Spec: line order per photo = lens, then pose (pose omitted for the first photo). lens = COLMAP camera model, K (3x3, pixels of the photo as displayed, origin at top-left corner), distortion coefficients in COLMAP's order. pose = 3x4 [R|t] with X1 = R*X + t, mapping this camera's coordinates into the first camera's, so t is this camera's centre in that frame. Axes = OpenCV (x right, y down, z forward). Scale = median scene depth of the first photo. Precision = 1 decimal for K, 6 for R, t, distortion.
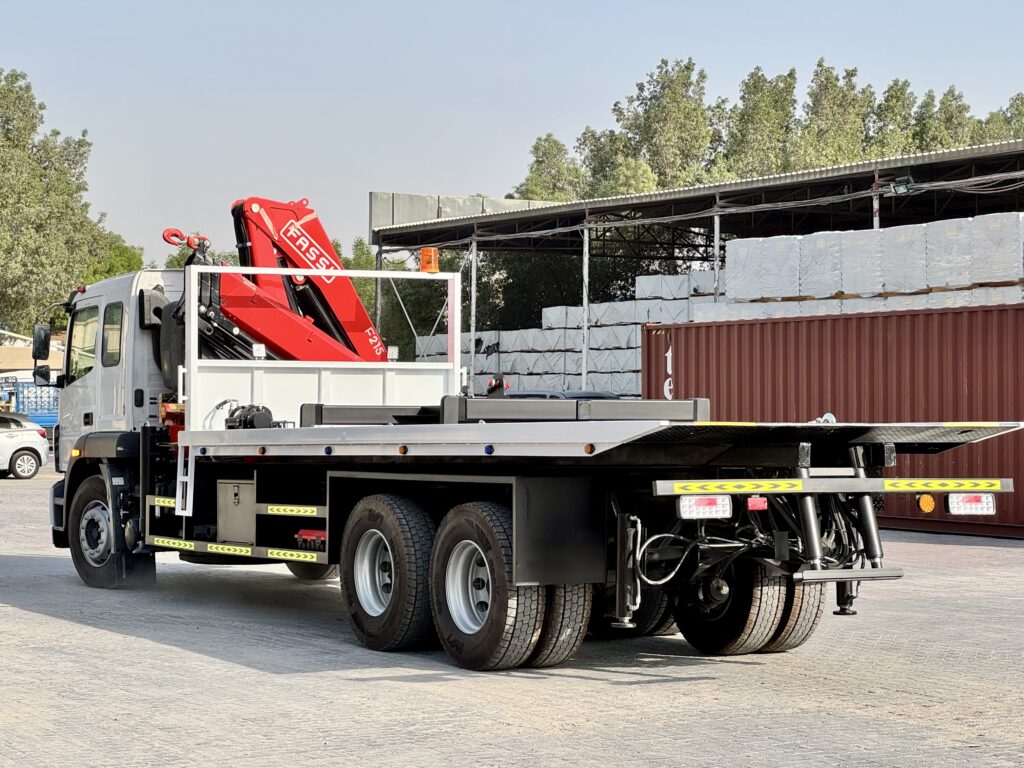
lens RADIAL K [[2367.8, 0, 512.0], [0, 2367.8, 384.0], [0, 0, 1]] dist [-0.009628, 5.026656]
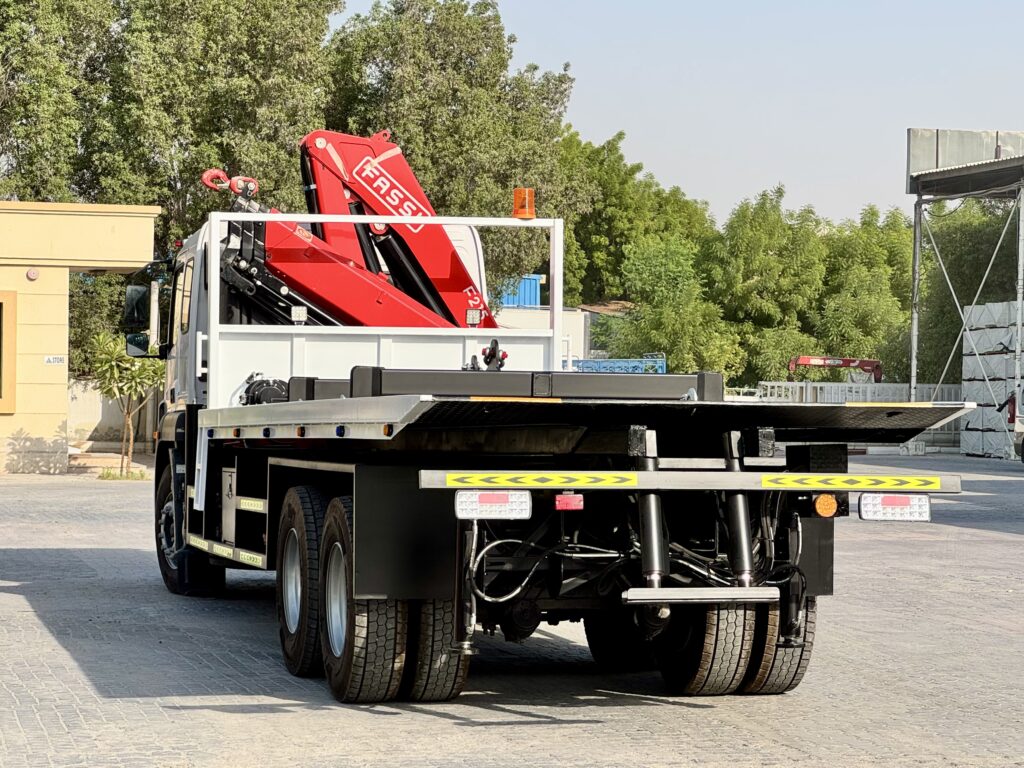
lens RADIAL K [[2850.9, 0, 512.0], [0, 2850.9, 384.0], [0, 0, 1]] dist [-0.134995, 2.420111]
pose [[0.961348, 0.006908, -0.275250, 0.244438], [-0.005274, 0.999964, 0.006677, 0.003547], [0.275286, -0.004967, 0.961350, 0.058412]]
